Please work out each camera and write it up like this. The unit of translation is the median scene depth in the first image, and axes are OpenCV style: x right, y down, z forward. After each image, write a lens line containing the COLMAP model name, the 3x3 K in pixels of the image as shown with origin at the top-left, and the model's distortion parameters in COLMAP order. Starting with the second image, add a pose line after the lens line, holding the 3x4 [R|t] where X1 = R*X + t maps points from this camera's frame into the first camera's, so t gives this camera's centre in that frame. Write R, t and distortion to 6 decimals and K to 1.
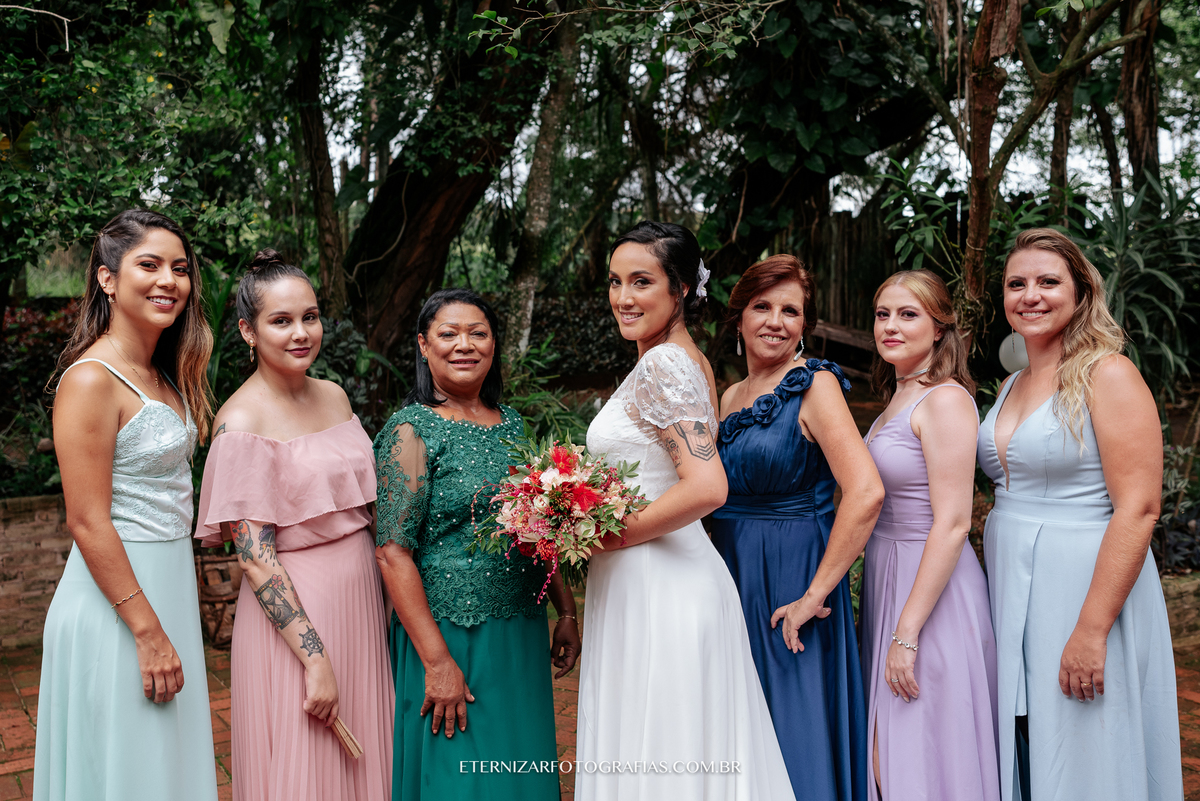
lens RADIAL K [[1119.3, 0, 600.0], [0, 1119.3, 400.5], [0, 0, 1]] dist [0.012950, 0.073325]
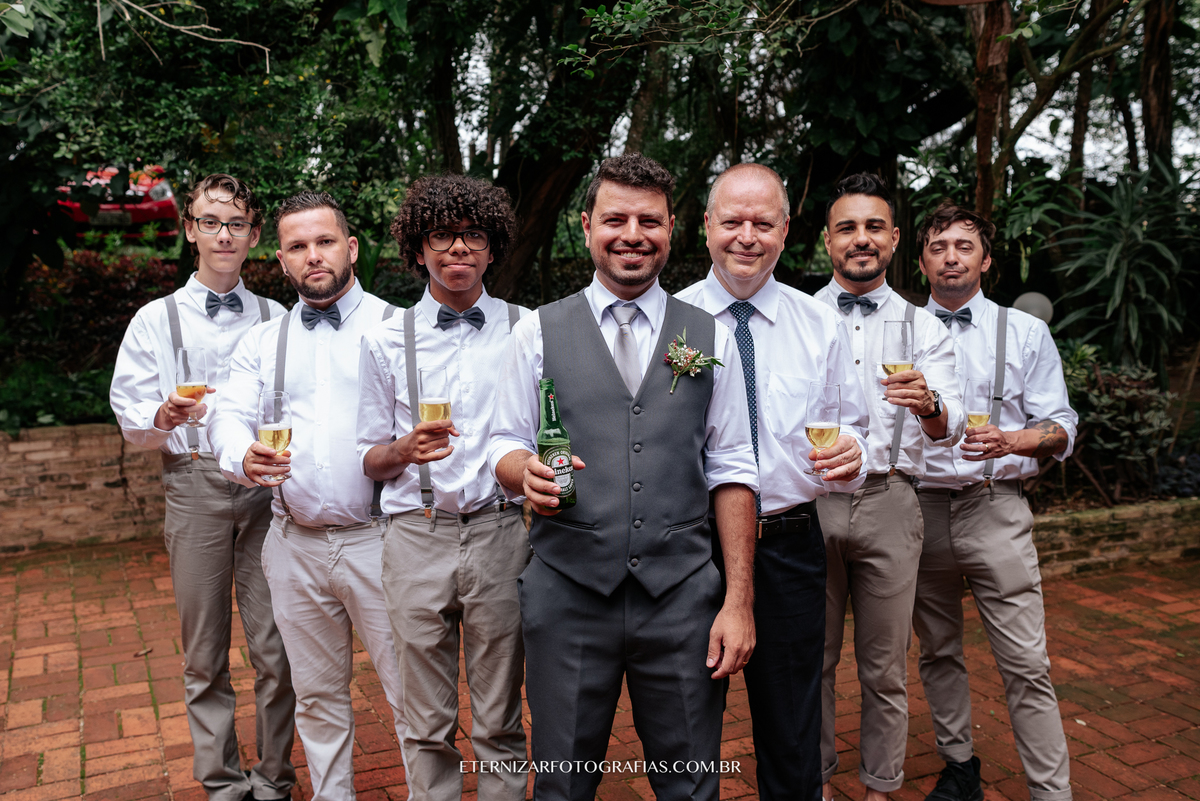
lens RADIAL K [[1087.7, 0, 634.7], [0, 1087.7, 401.2], [0, 0, 1]] dist [0.006269, 0.070422]
pose [[0.996742, 0.017474, -0.078745, 0.047045], [-0.015070, 0.999405, 0.031012, 0.022162], [0.079240, -0.029724, 0.996412, -0.171374]]
